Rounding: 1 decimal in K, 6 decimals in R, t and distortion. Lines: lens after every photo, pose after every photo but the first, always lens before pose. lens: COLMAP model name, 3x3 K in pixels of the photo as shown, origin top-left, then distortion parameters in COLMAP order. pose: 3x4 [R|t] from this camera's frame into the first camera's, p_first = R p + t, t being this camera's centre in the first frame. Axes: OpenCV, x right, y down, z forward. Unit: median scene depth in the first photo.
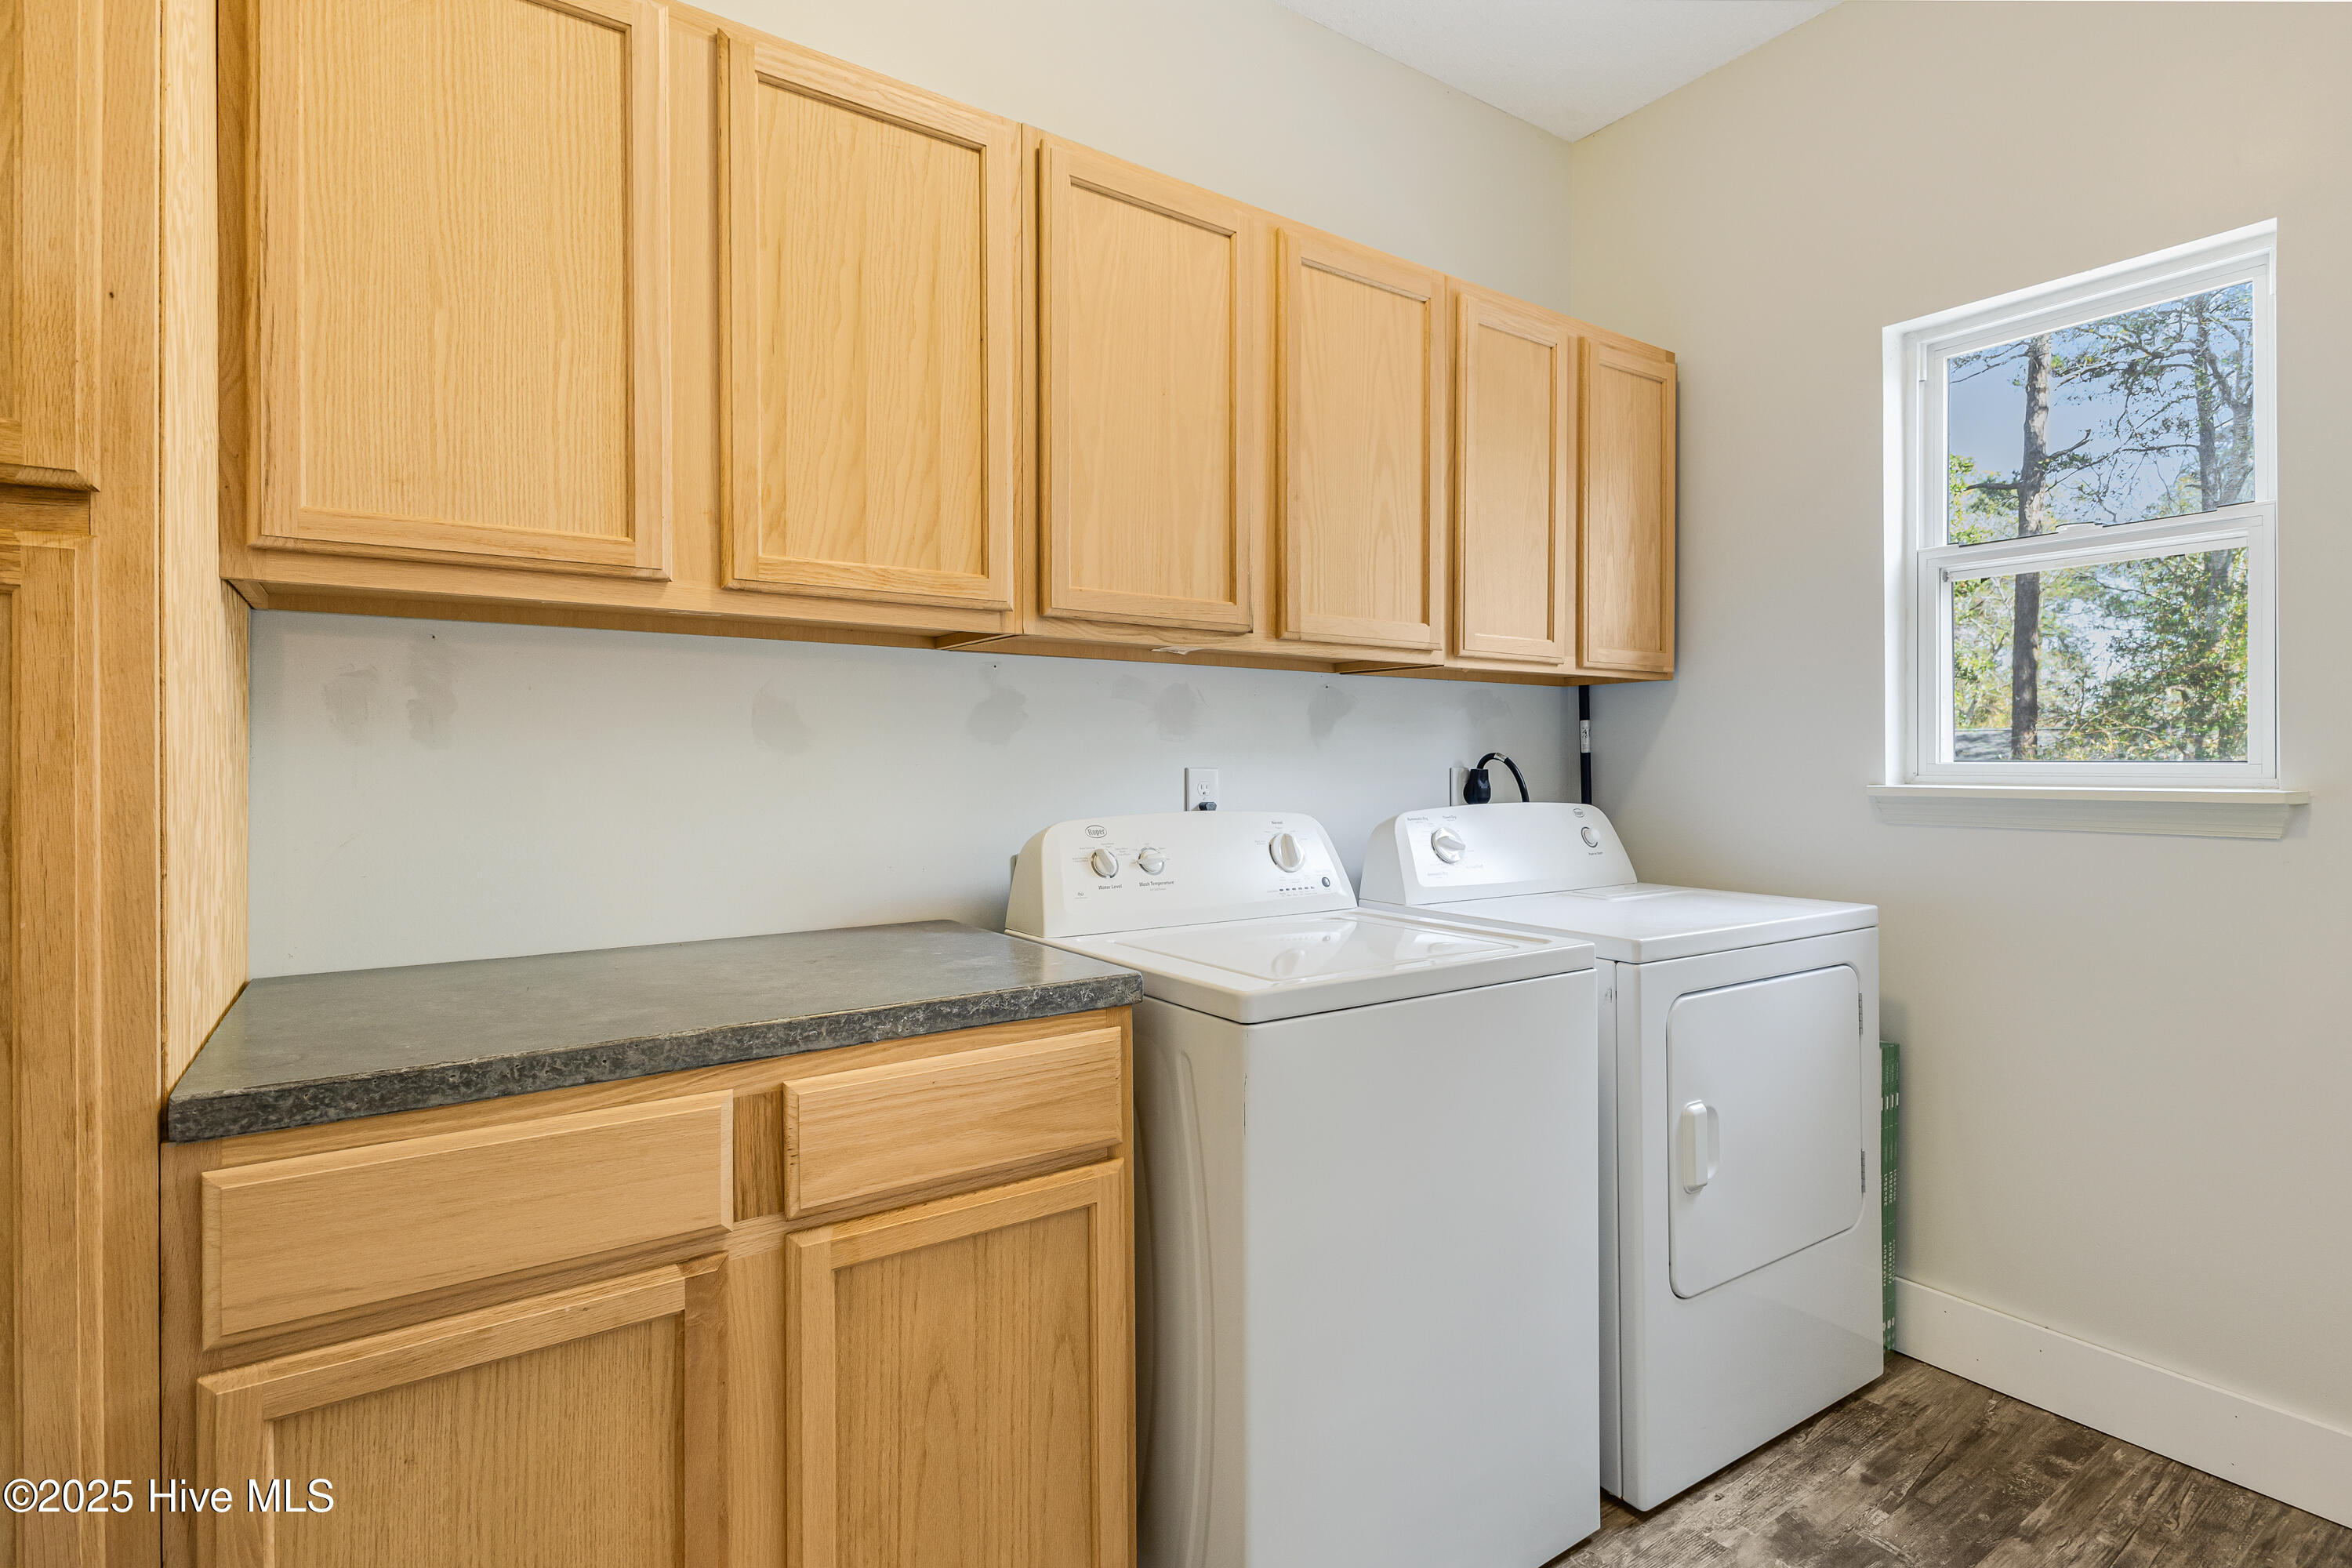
lens RADIAL K [[1120.7, 0, 1164.6], [0, 1120.7, 771.1], [0, 0, 1]] dist [0.013481, -0.005165]
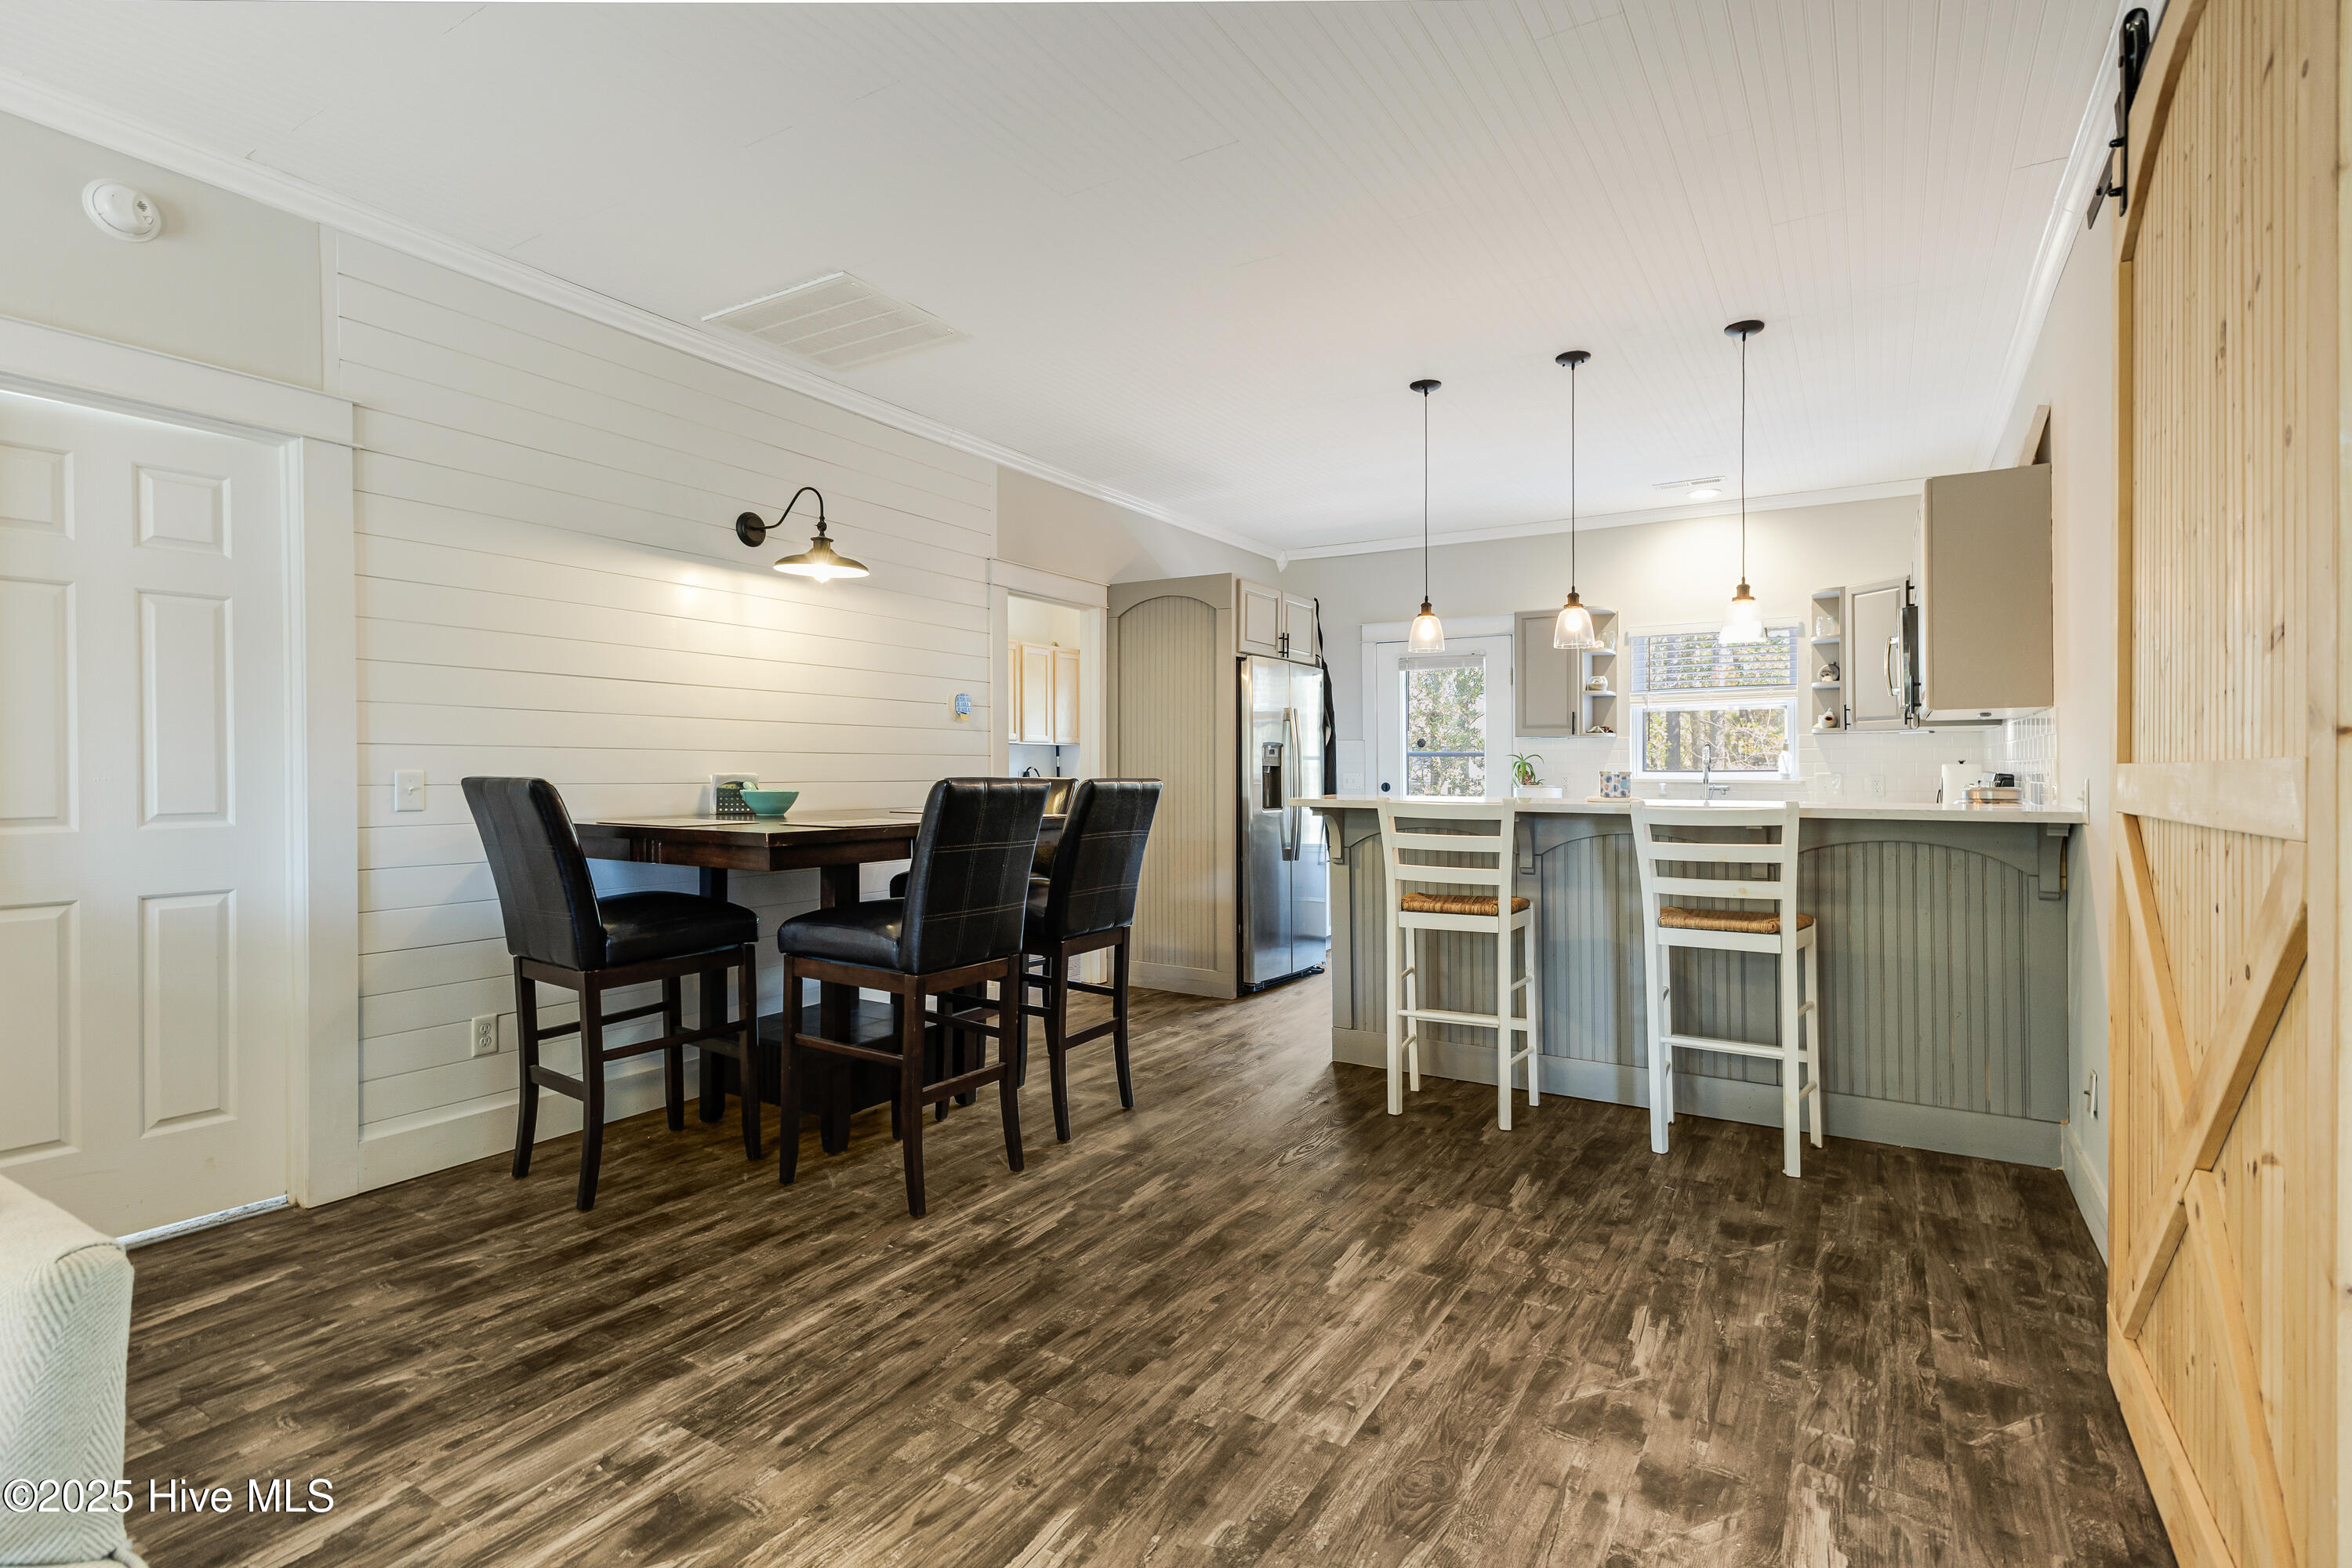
lens RADIAL K [[1120.7, 0, 1179.2], [0, 1120.7, 768.5], [0, 0, 1]] dist [0.013481, -0.005165]
pose [[0.910823, -0.001904, 0.412792, -0.060109], [0.010615, 0.999767, -0.018810, 0.004379], [-0.412660, 0.021515, 0.910631, -0.196941]]
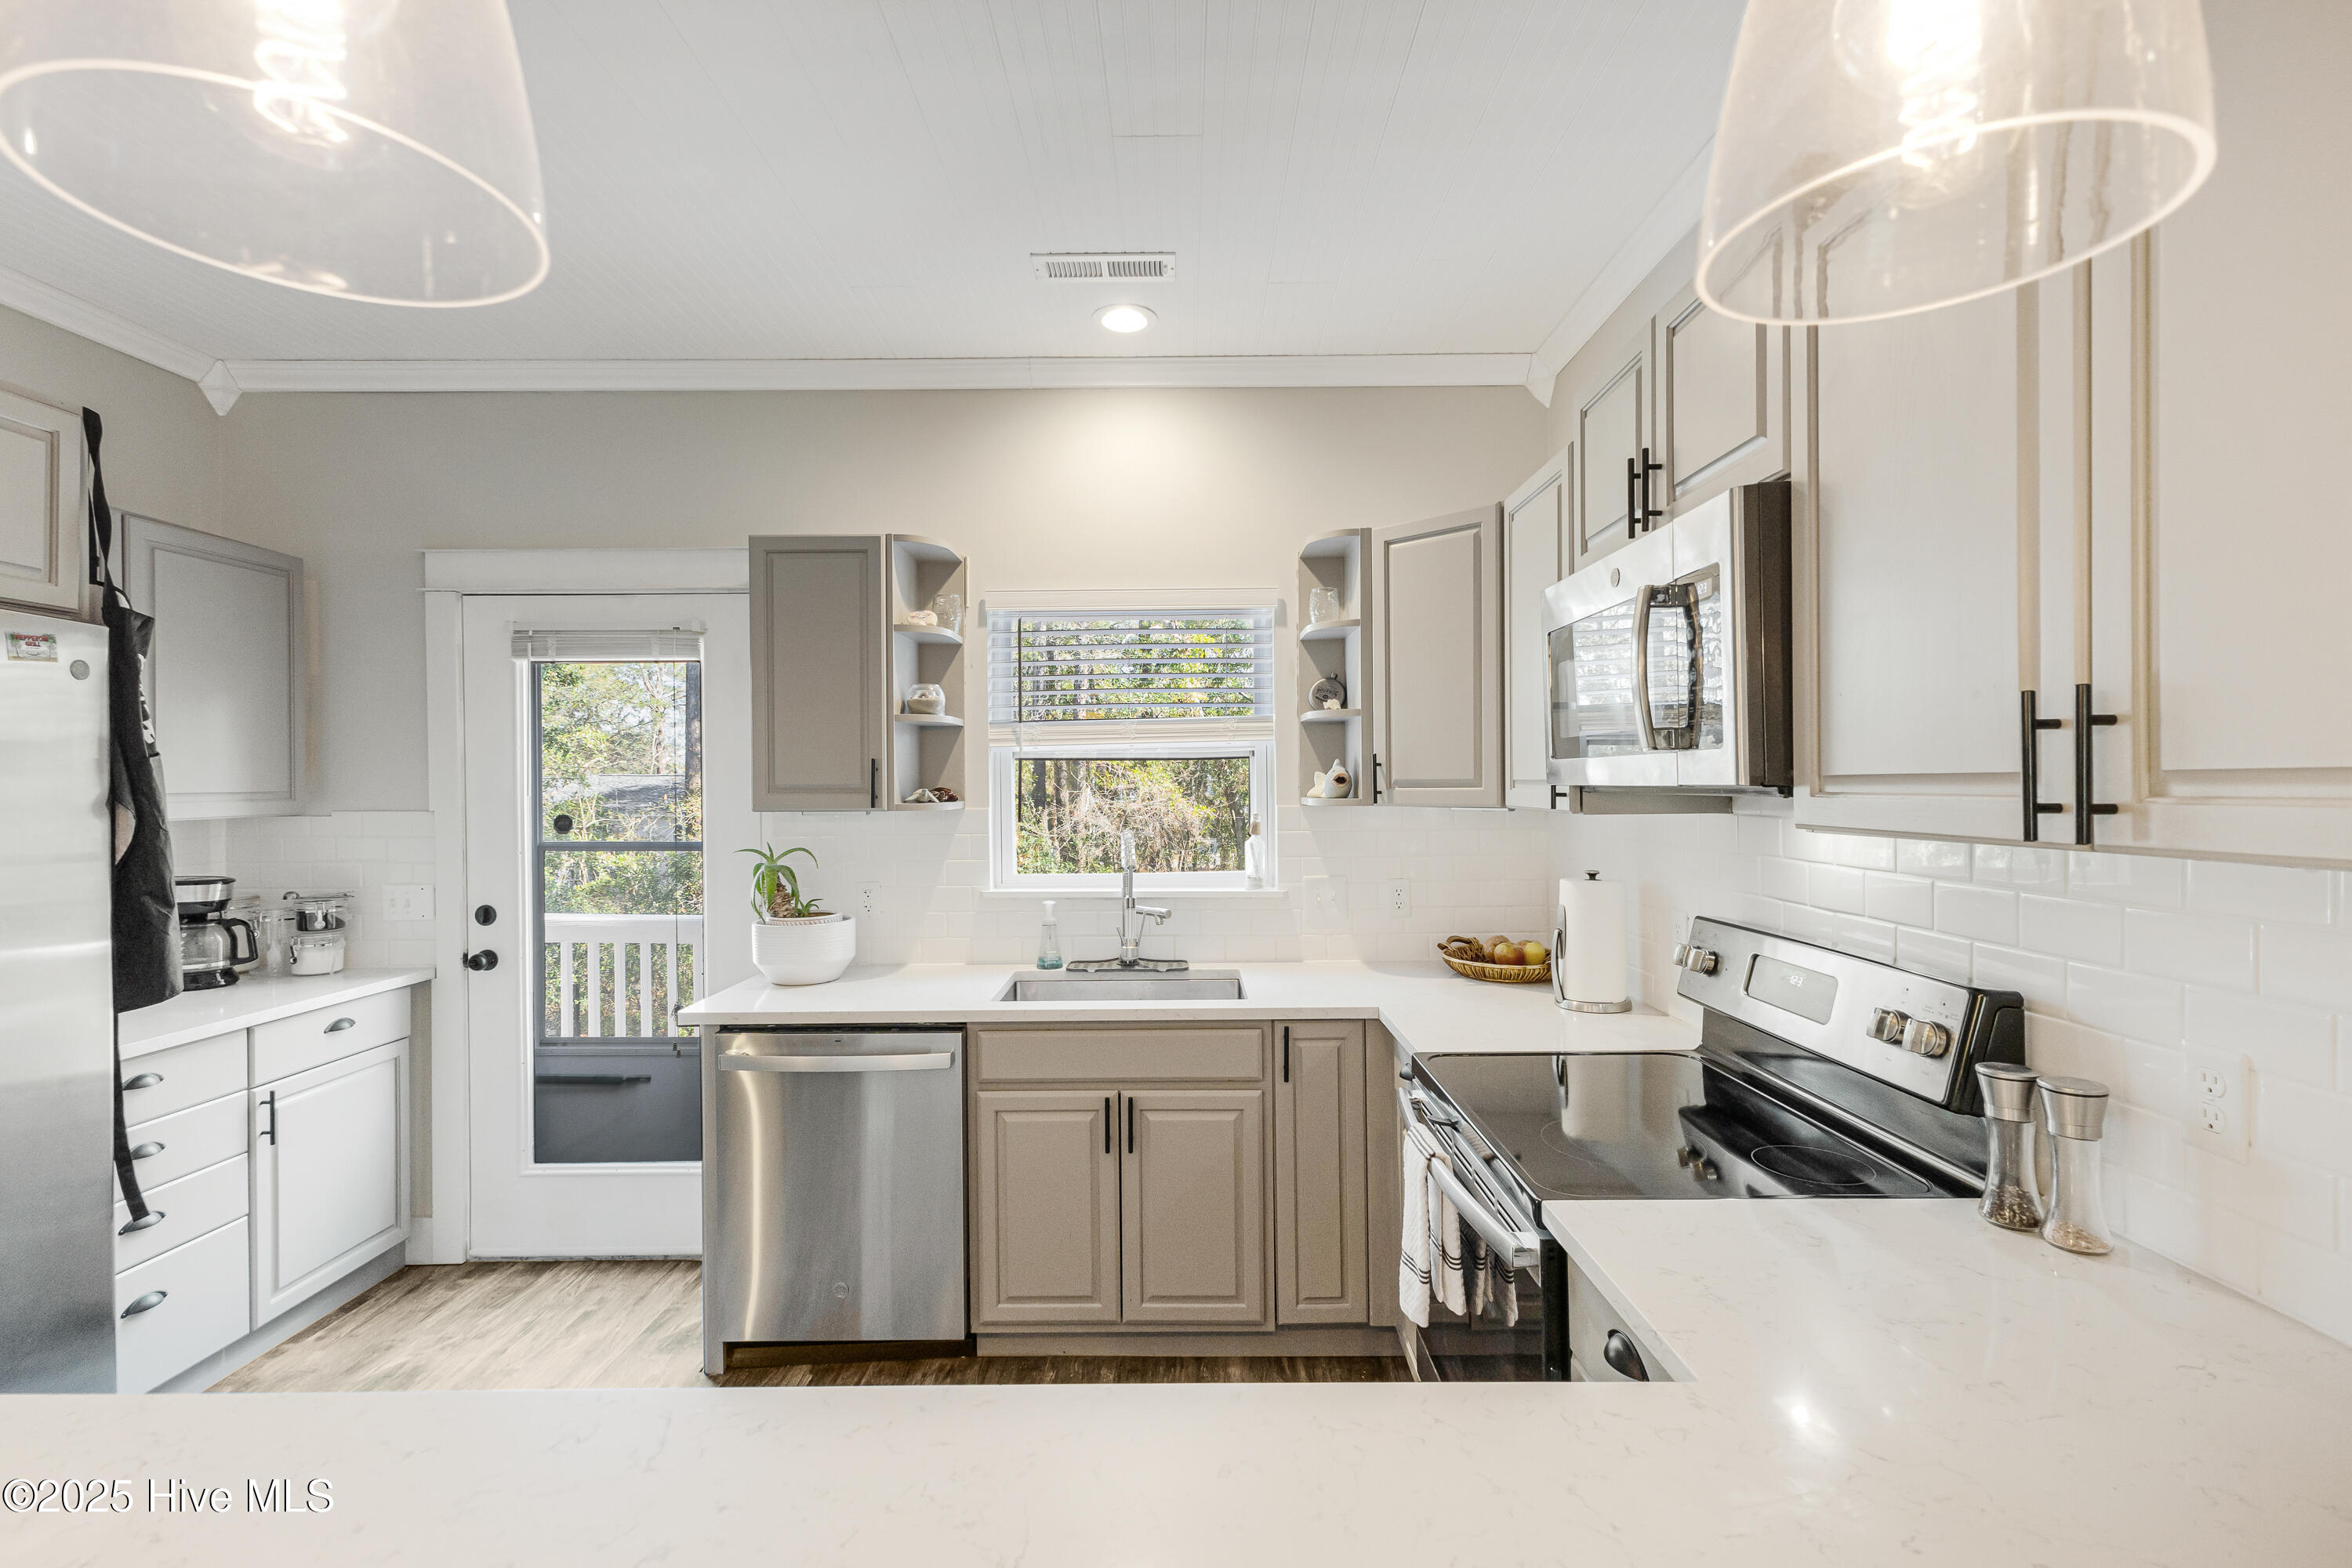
lens RADIAL K [[1021.5, 0, 1174.8], [0, 1021.5, 786.2], [0, 0, 1]] dist [0.010215, -0.001053]
pose [[0.563716, -0.004746, 0.825955, 3.354014], [0.024921, 0.999626, -0.011264, -0.342516], [-0.825593, 0.026933, 0.563623, 2.991449]]
